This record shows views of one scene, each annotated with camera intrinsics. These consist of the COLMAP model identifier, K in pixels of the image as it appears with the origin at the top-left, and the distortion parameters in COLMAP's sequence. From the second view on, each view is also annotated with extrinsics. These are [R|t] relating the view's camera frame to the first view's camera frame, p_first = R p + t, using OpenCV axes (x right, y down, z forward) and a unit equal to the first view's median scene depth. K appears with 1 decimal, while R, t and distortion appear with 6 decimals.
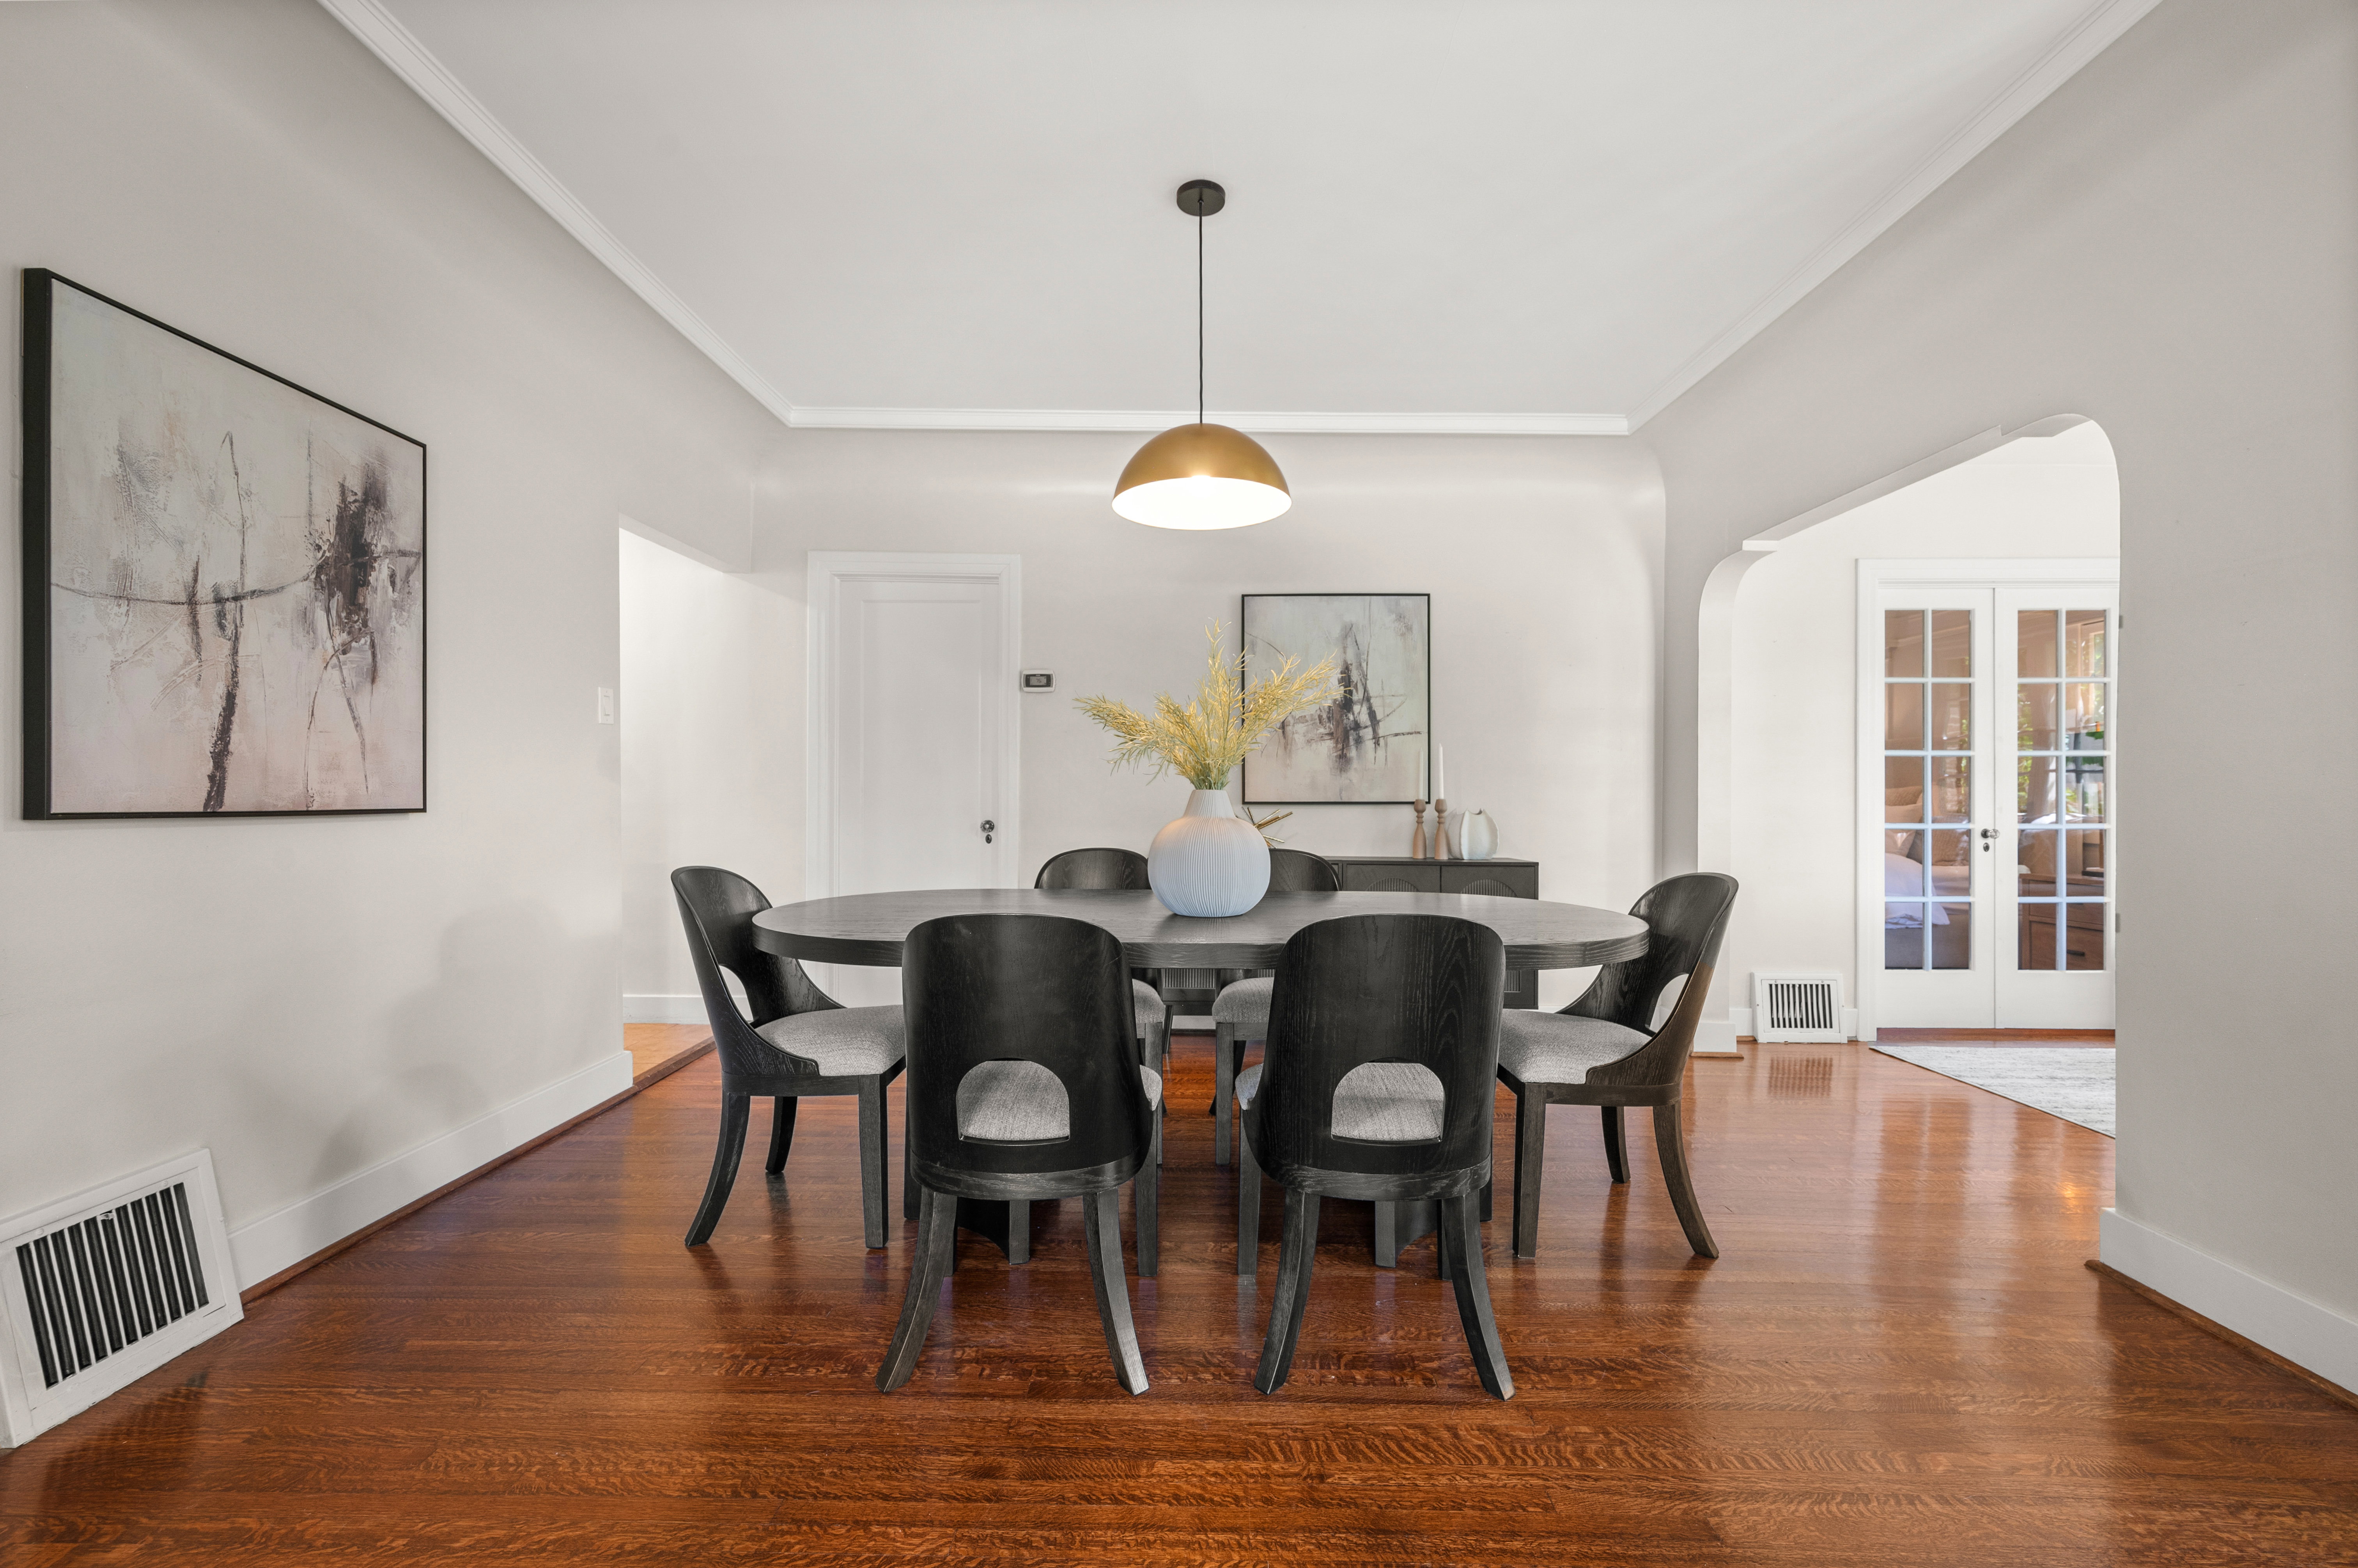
lens RADIAL K [[987.6, 0, 1182.6], [0, 987.6, 792.6], [0, 0, 1]] dist [0.000200, 0.000006]
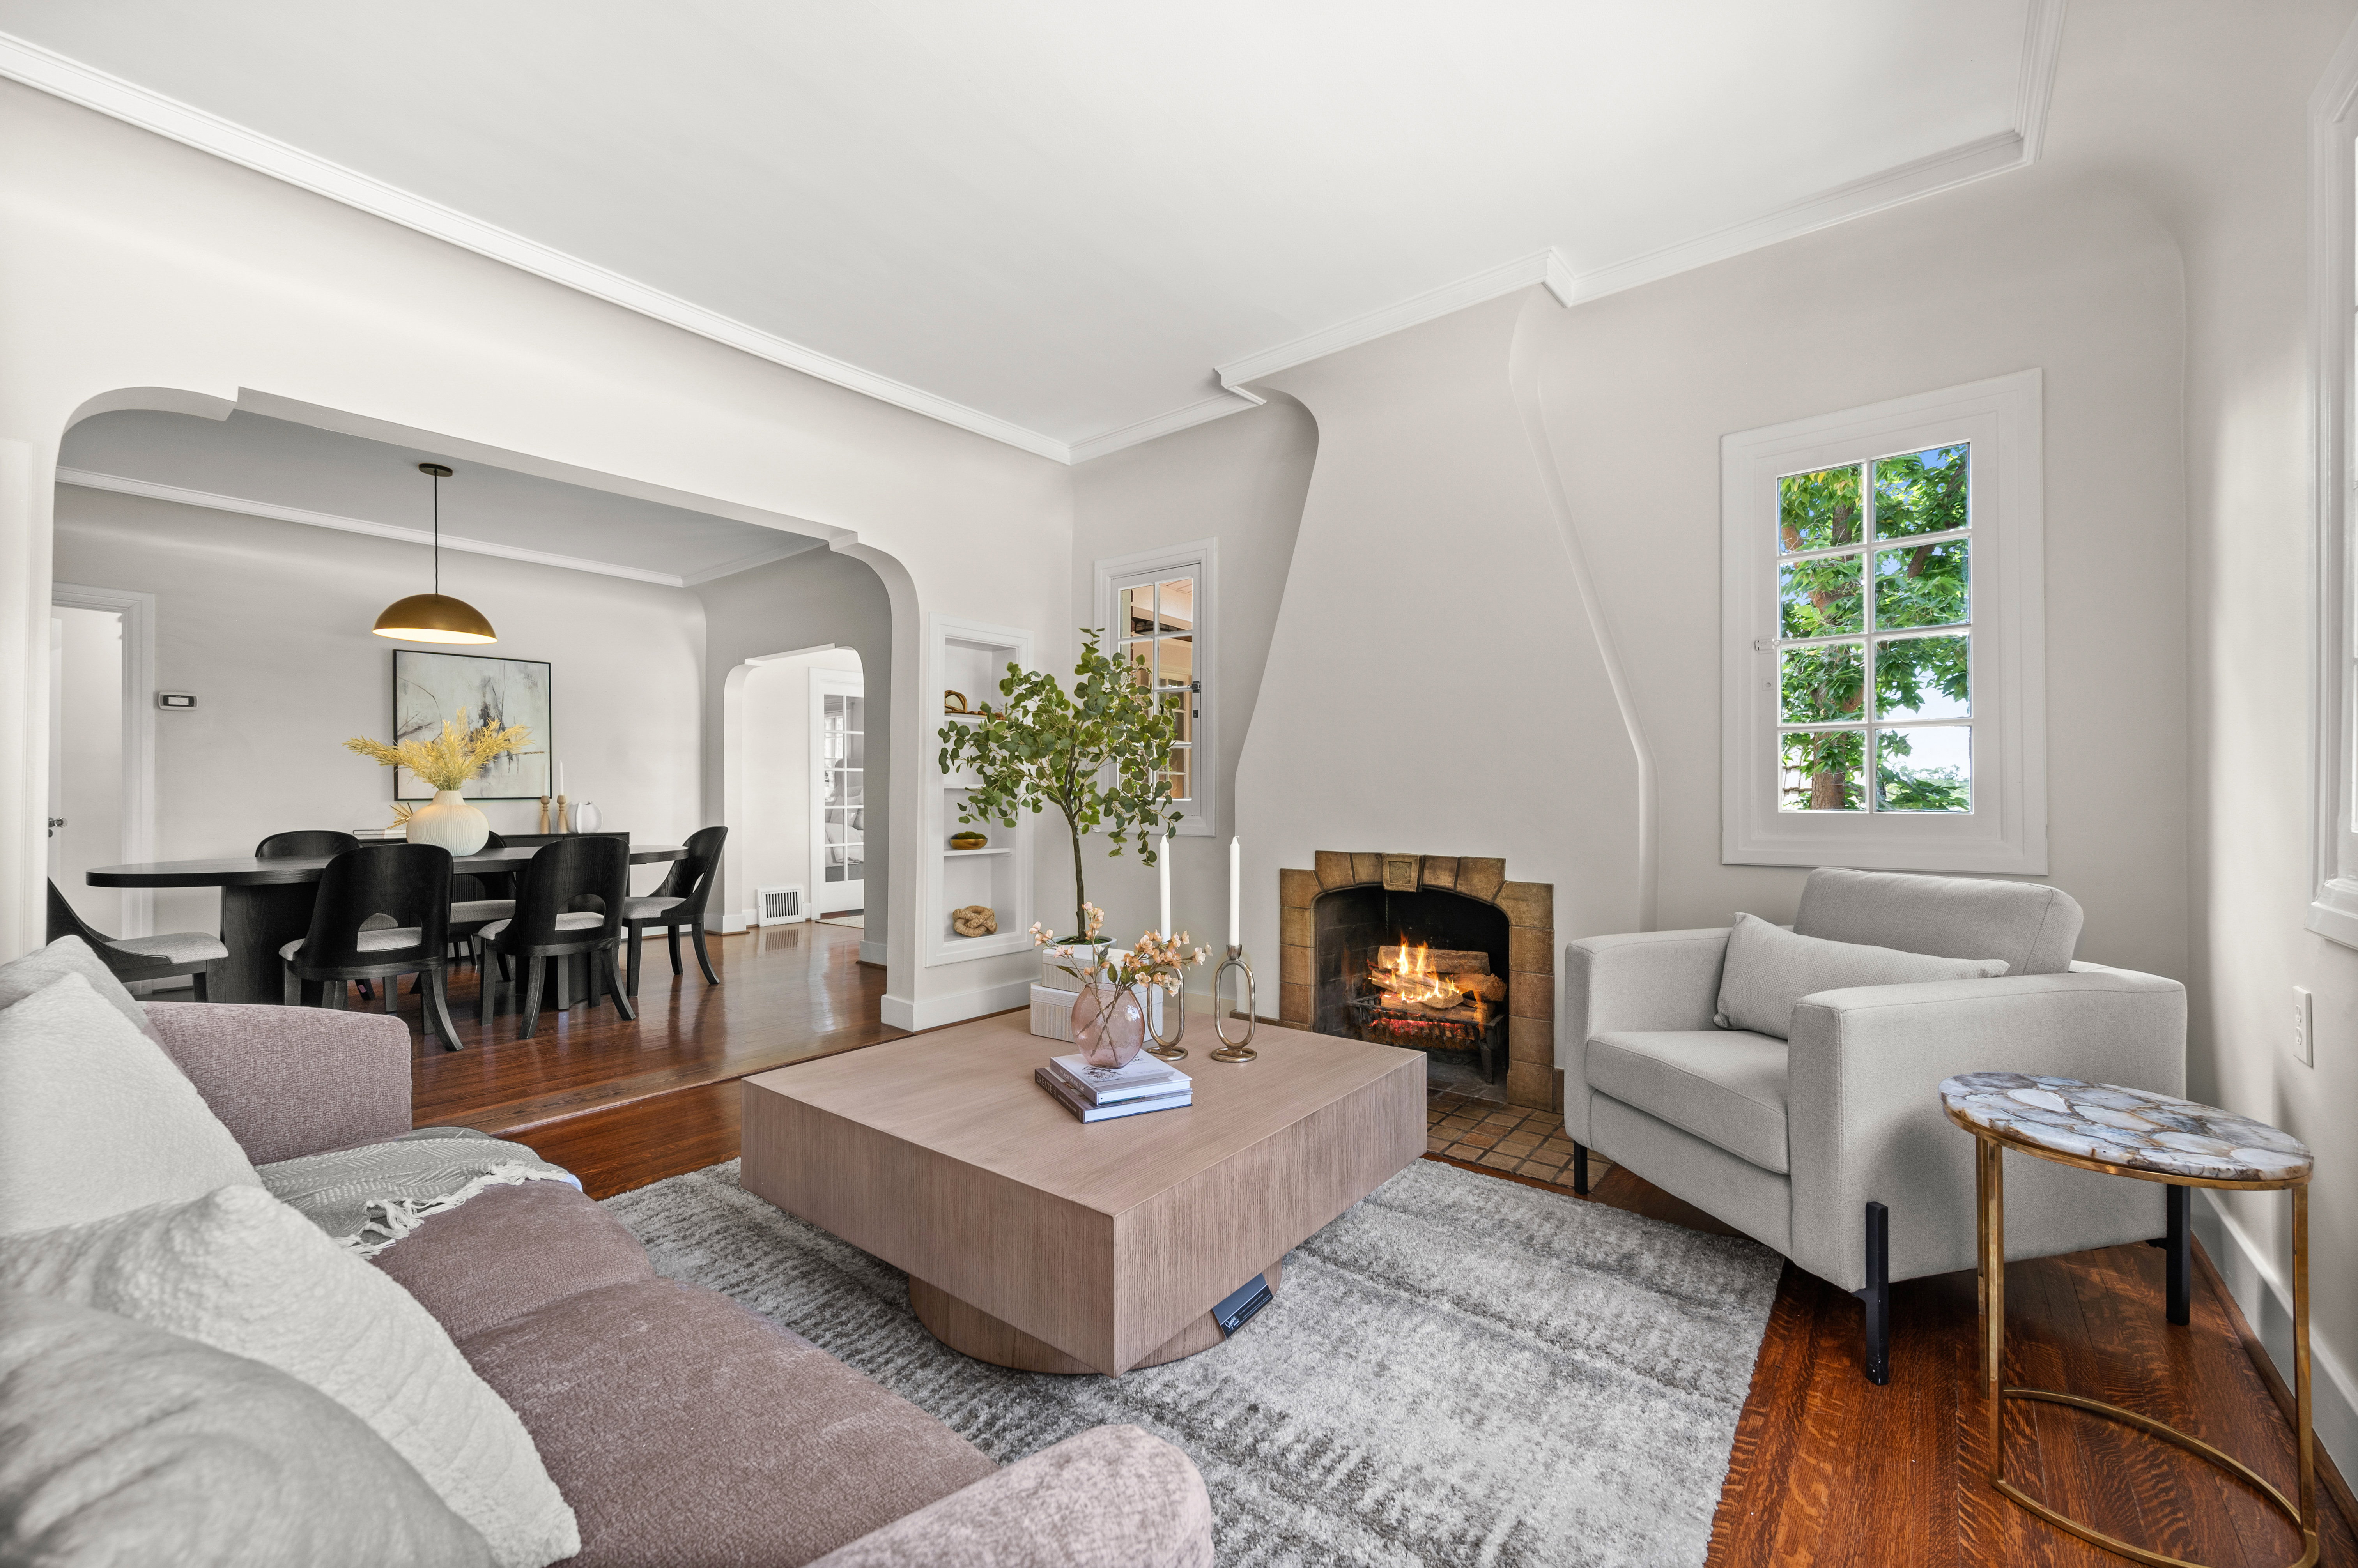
lens RADIAL K [[925.8, 0, 1183.4], [0, 925.8, 791.9], [0, 0, 1]] dist [-0.000096, 0.000067]
pose [[0.617164, -0.006350, 0.786809, -0.281274], [0.004290, 0.999980, 0.004705, -0.001432], [-0.786823, 0.000472, 0.617179, -0.677101]]
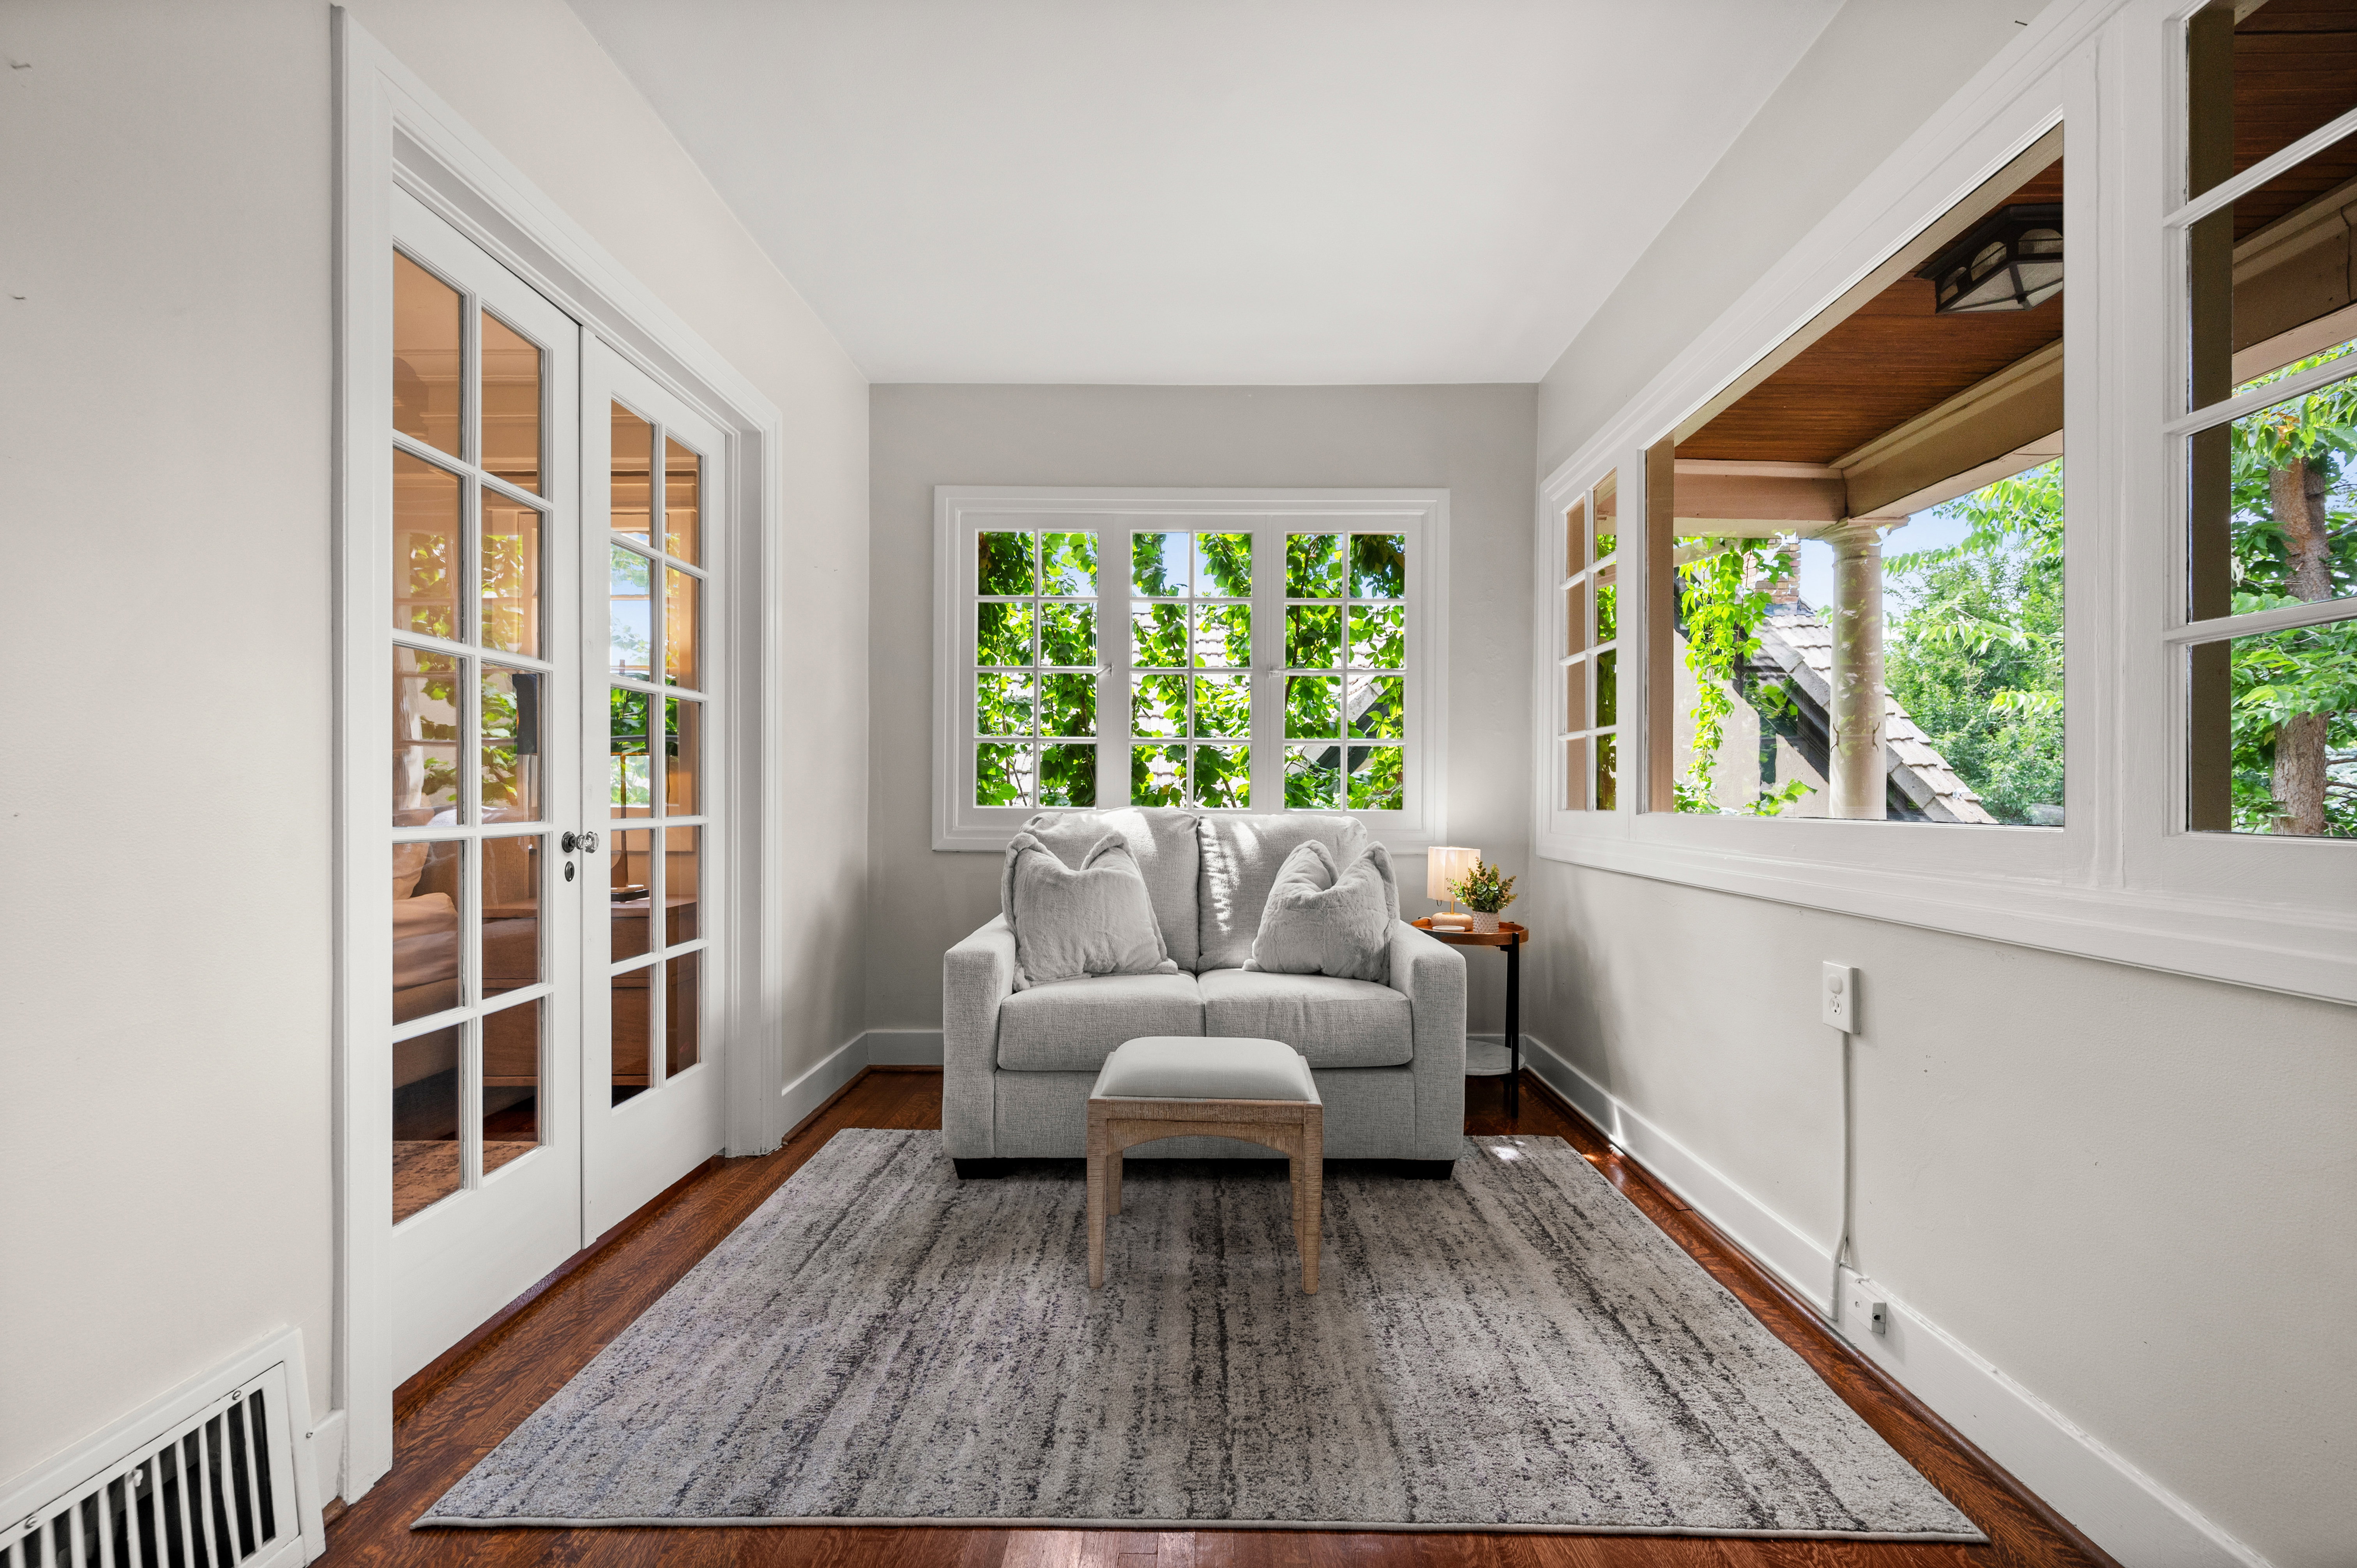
lens RADIAL K [[935.5, 0, 1181.9], [0, 935.5, 801.0], [0, 0, 1]] dist [0.000680, -0.000185]
pose [[-0.000386, -0.006556, 0.999978, 0.372492], [-0.005324, 0.999964, 0.006553, 0.017650], [-0.999986, -0.005321, -0.000421, 0.717351]]
